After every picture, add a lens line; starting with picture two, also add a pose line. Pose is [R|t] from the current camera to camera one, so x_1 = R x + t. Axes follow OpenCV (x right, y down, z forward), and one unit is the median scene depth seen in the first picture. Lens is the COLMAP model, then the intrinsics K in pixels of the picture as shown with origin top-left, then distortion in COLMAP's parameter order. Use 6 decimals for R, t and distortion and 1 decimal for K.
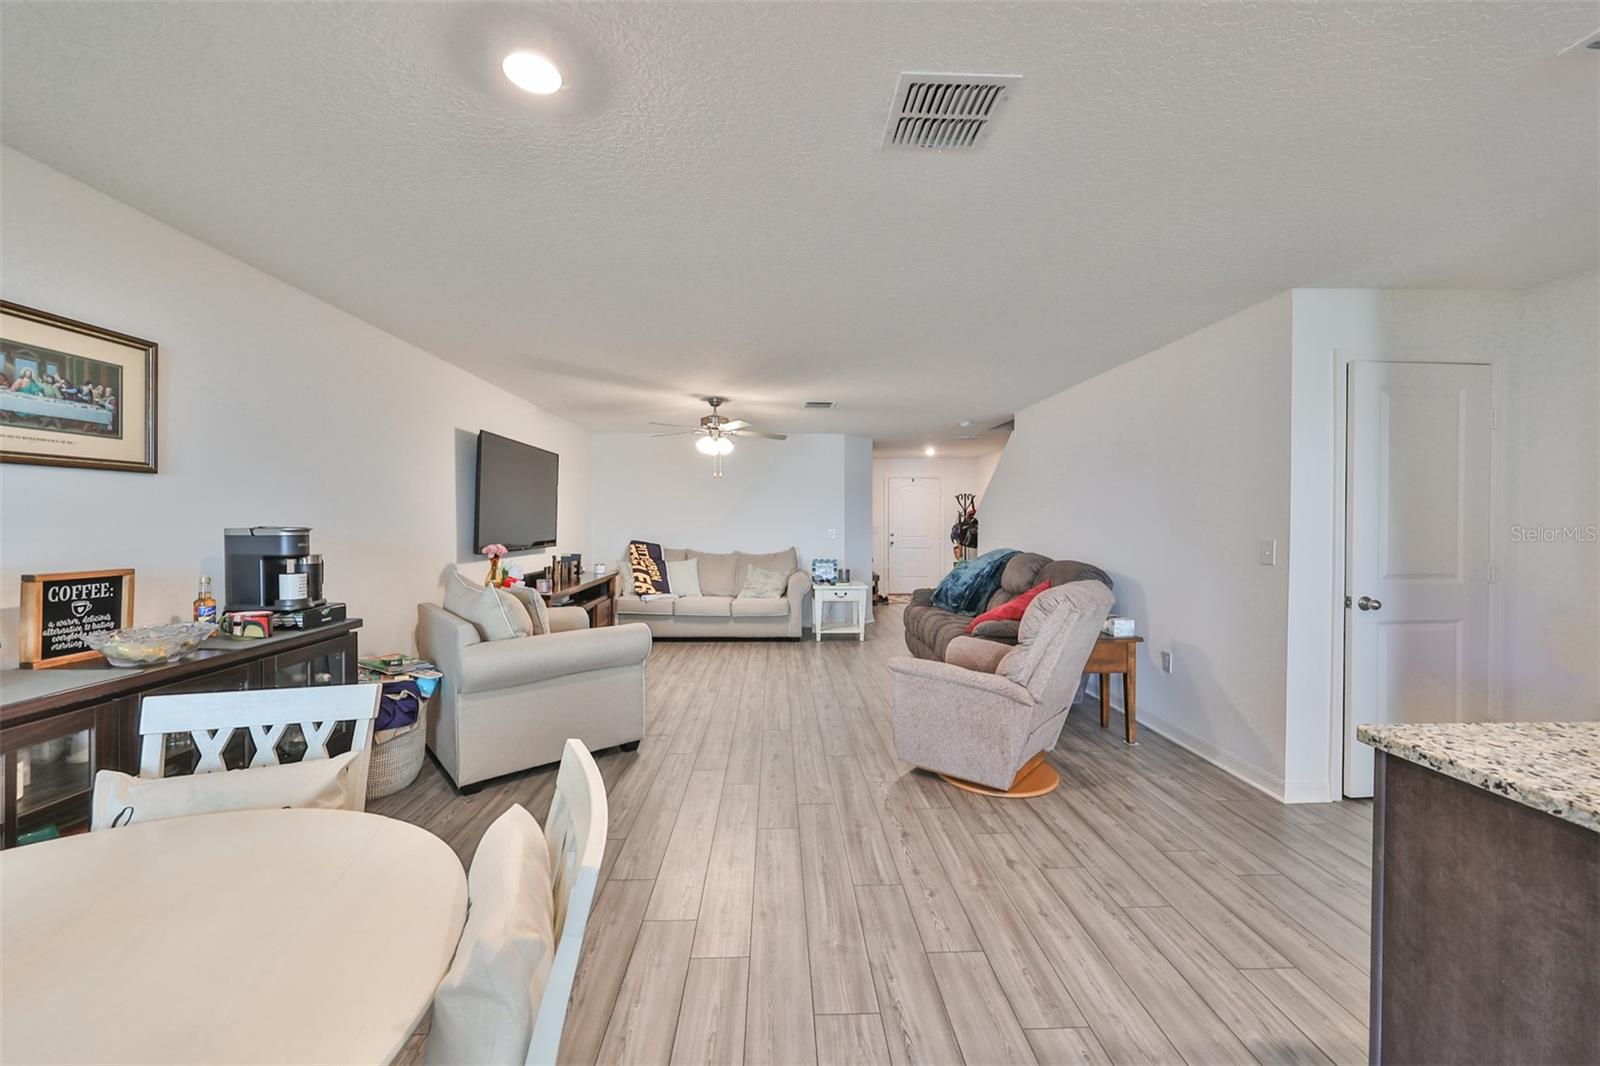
lens RADIAL K [[611.1, 0, 795.3], [0, 611.1, 528.9], [0, 0, 1]] dist [-0.000742, 0.000167]
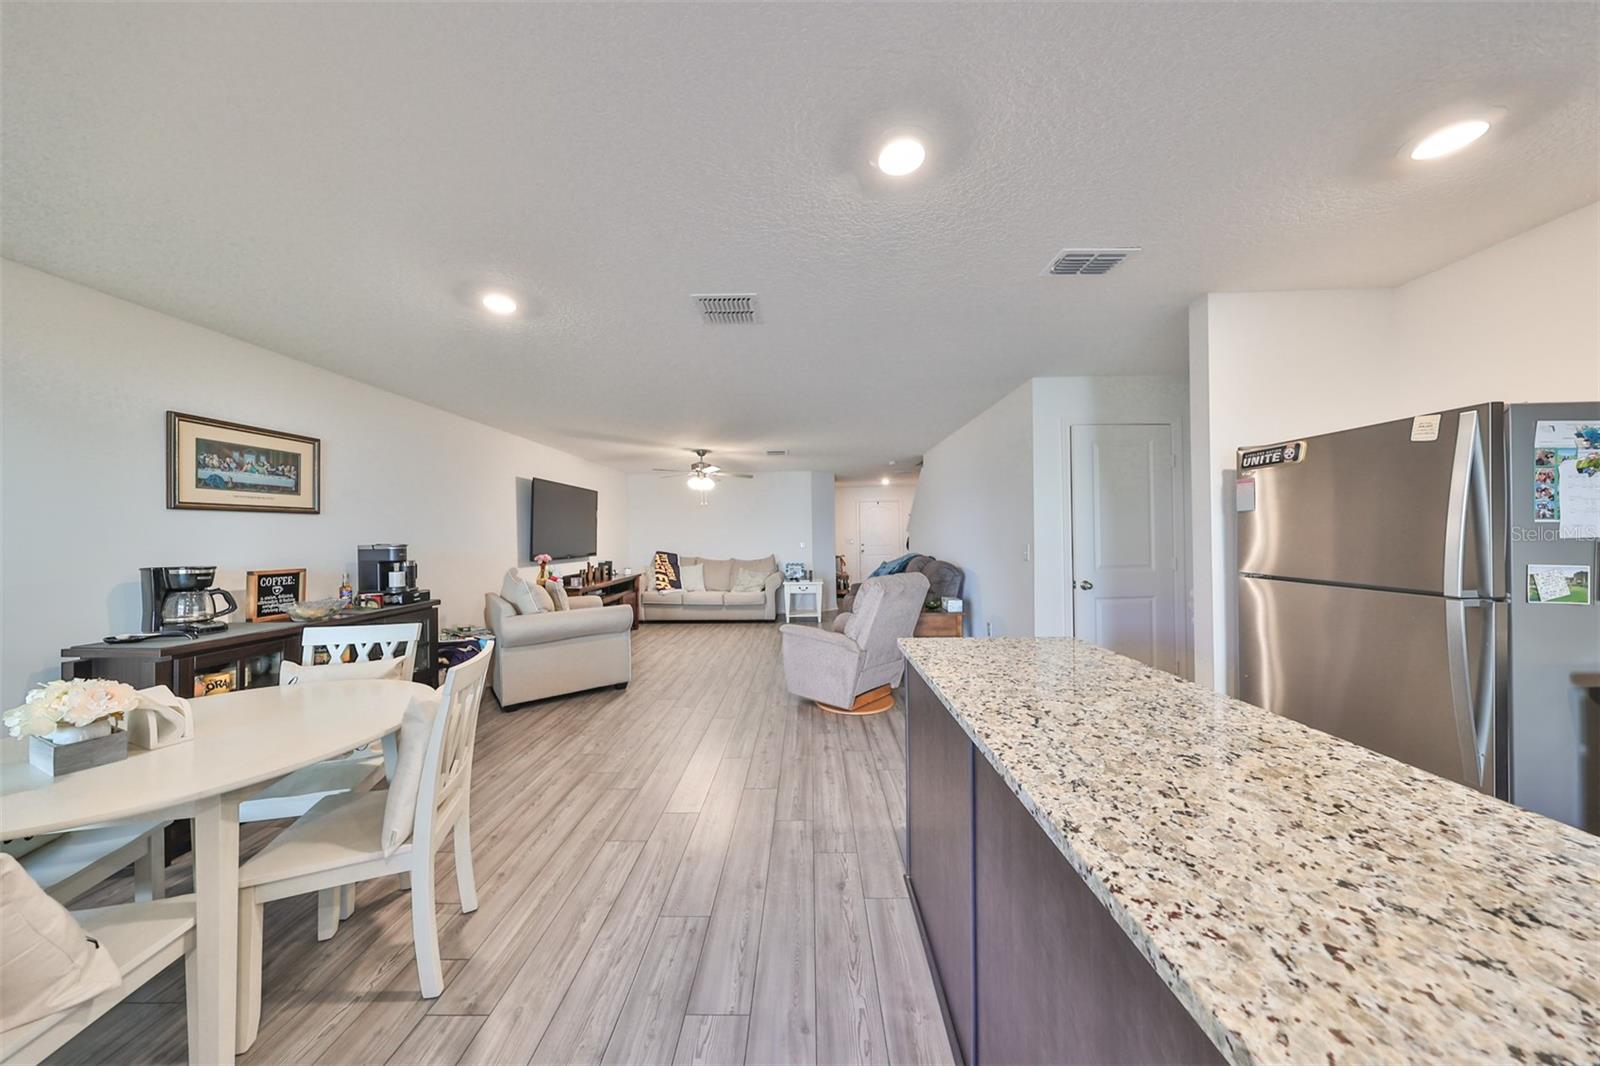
lens RADIAL K [[492.2, 0, 801.1], [0, 492.2, 533.9], [0, 0, 1]] dist [-0.001522, 0.000062]
pose [[0.998506, -0.015300, -0.052452, 0.160316], [0.014457, 0.999761, -0.016426, 0.003285], [0.052691, 0.015643, 0.998488, -0.130925]]
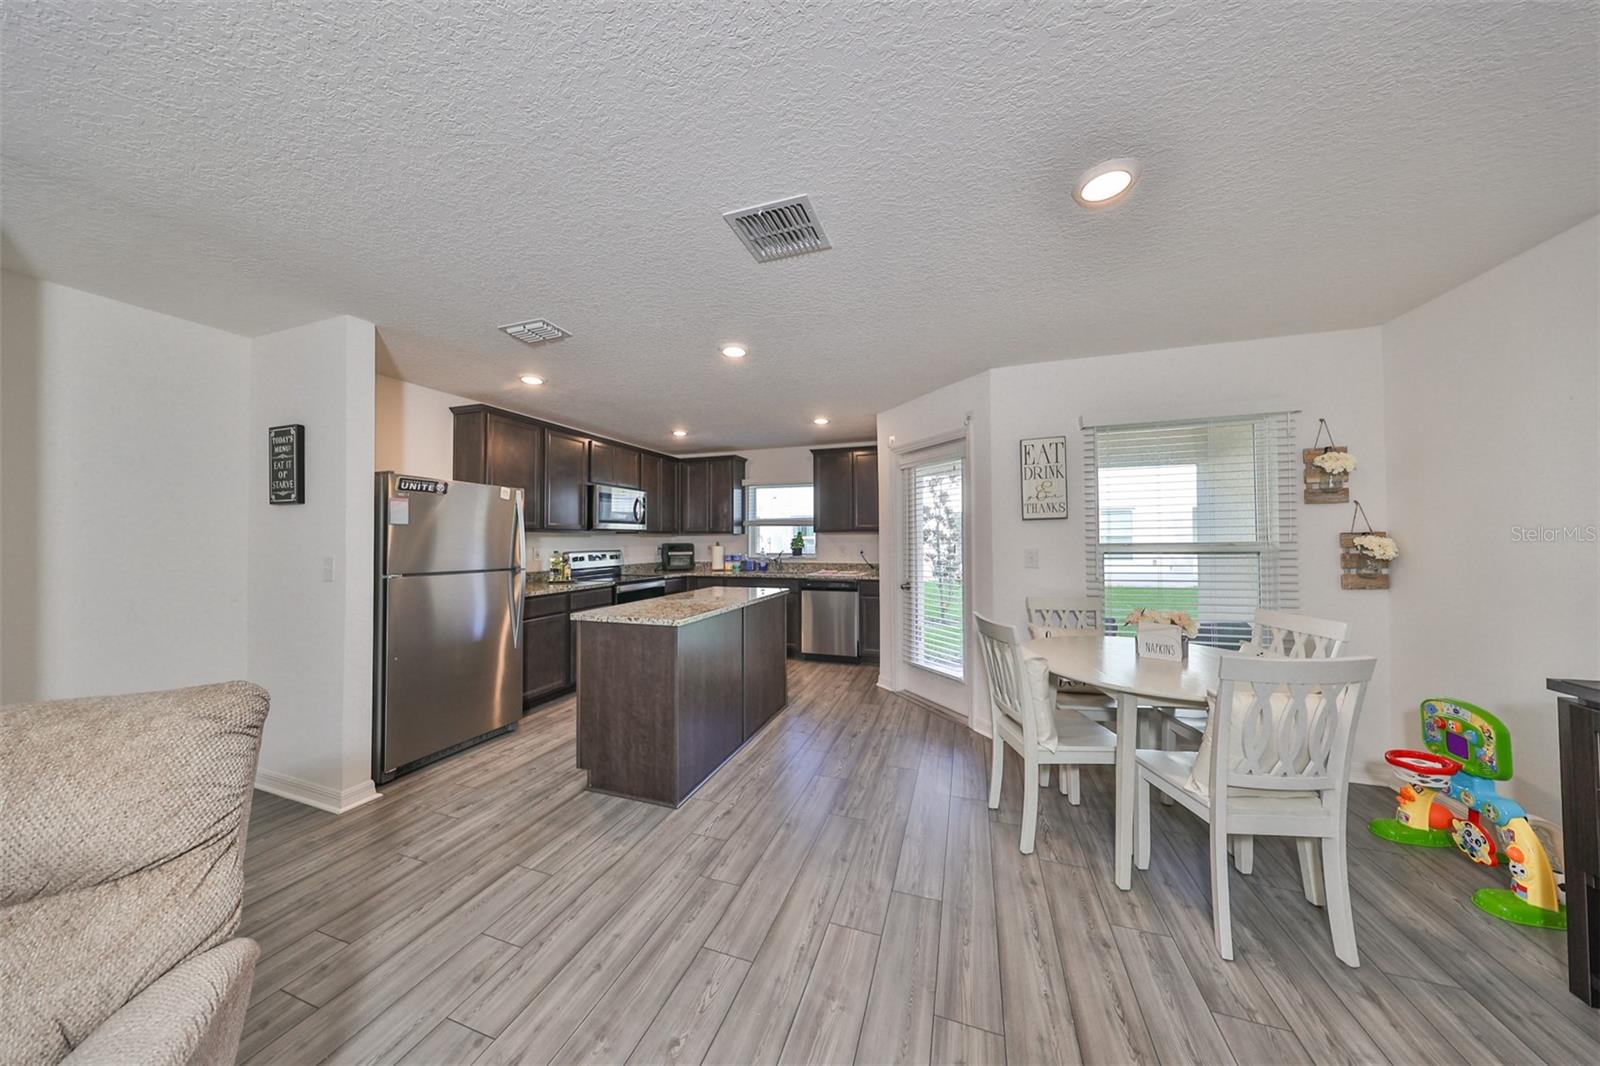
lens RADIAL K [[490.6, 0, 801.0], [0, 490.6, 531.0], [0, 0, 1]] dist [0.000209, 0.000004]
pose [[-0.932995, 0.007552, 0.359810, -0.055003], [0.006268, 0.999969, -0.004736, -0.004895], [-0.359834, -0.002163, -0.933014, 0.606572]]
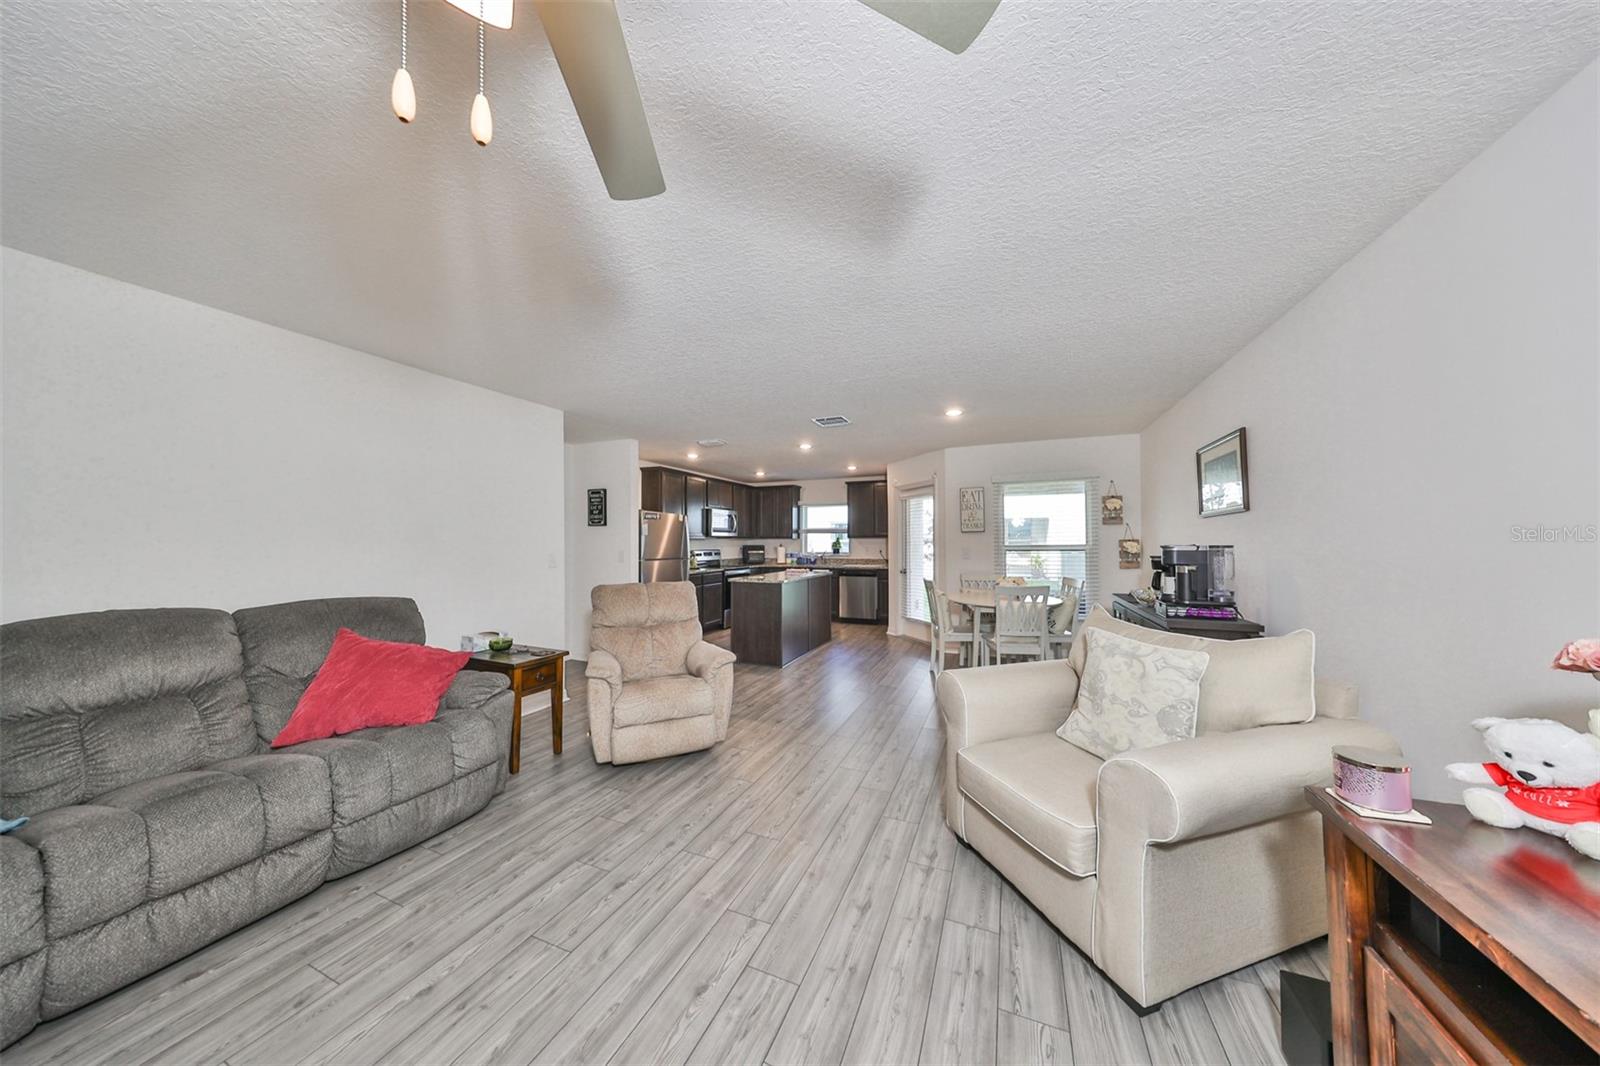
lens RADIAL K [[486.3, 0, 807.3], [0, 486.3, 539.0], [0, 0, 1]] dist [-0.000039, -0.000025]
pose [[-0.910137, 0.002011, 0.414302, -0.224130], [0.004871, 0.999971, 0.005848, -0.012676], [-0.414279, 0.007340, -0.910120, 1.069925]]
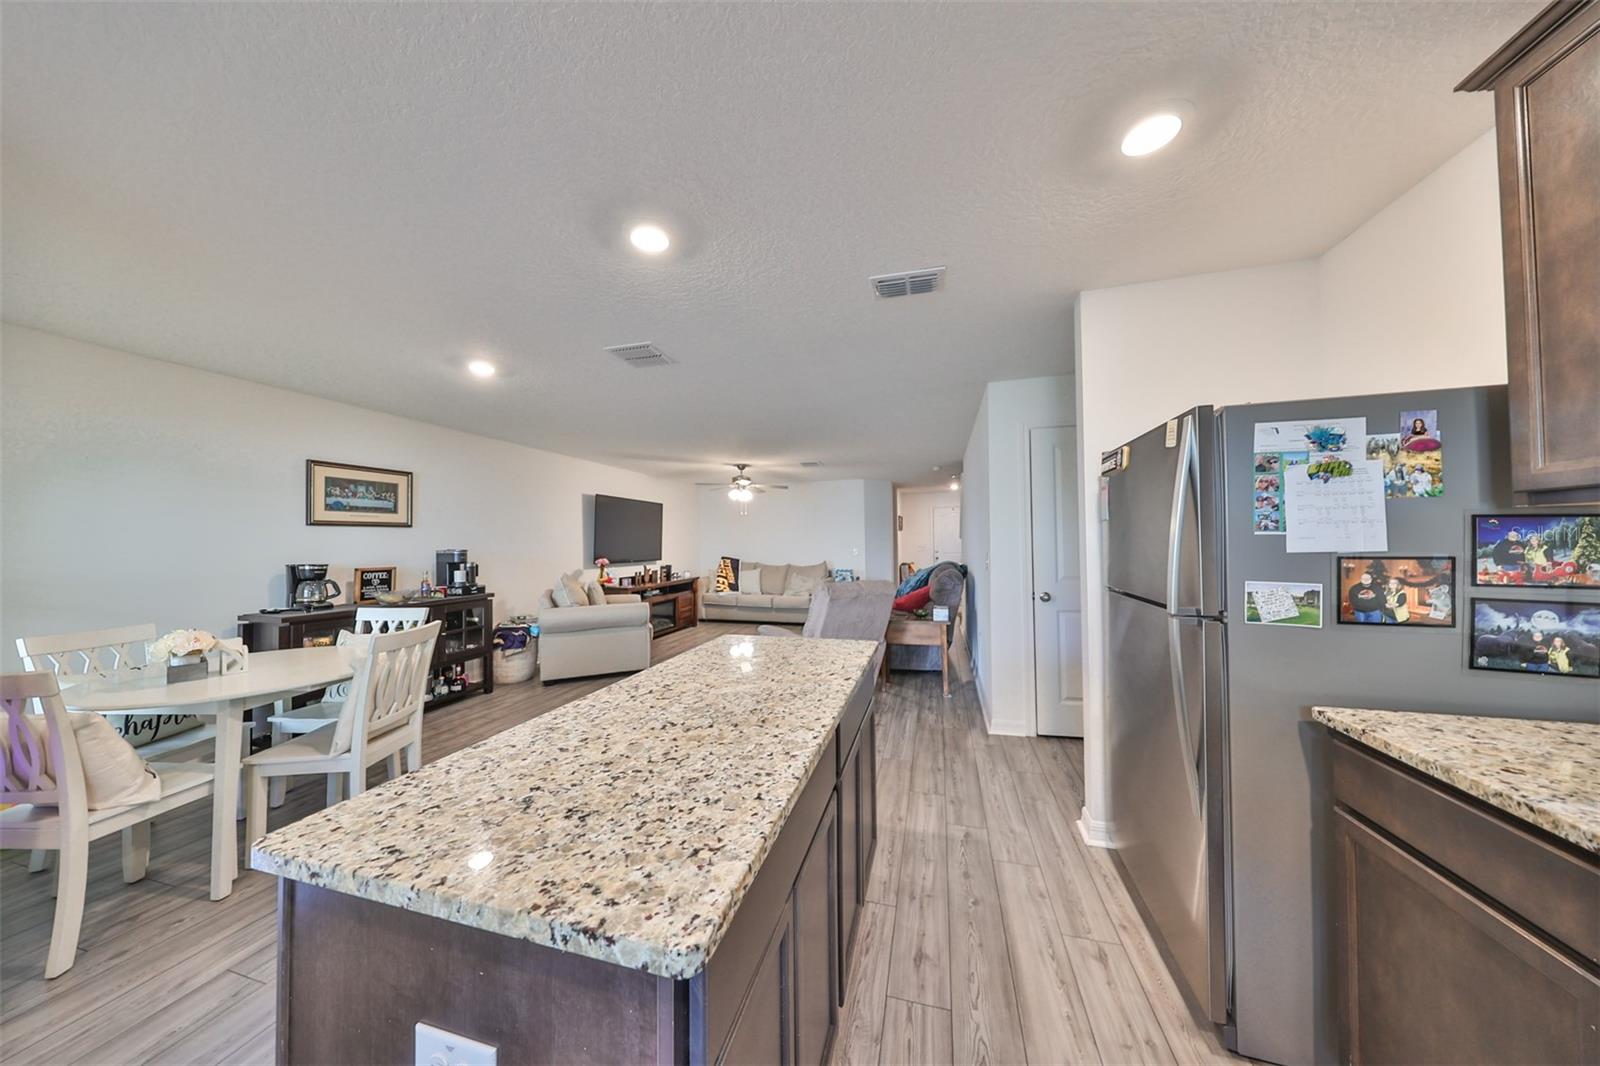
lens RADIAL K [[492.2, 0, 801.1], [0, 492.2, 533.9], [0, 0, 1]] dist [-0.001522, 0.000062]
pose [[0.952143, -0.018350, -0.305103, 0.397699], [0.009170, 0.999462, -0.031492, 0.003532], [0.305516, 0.027187, 0.951799, -0.142882]]
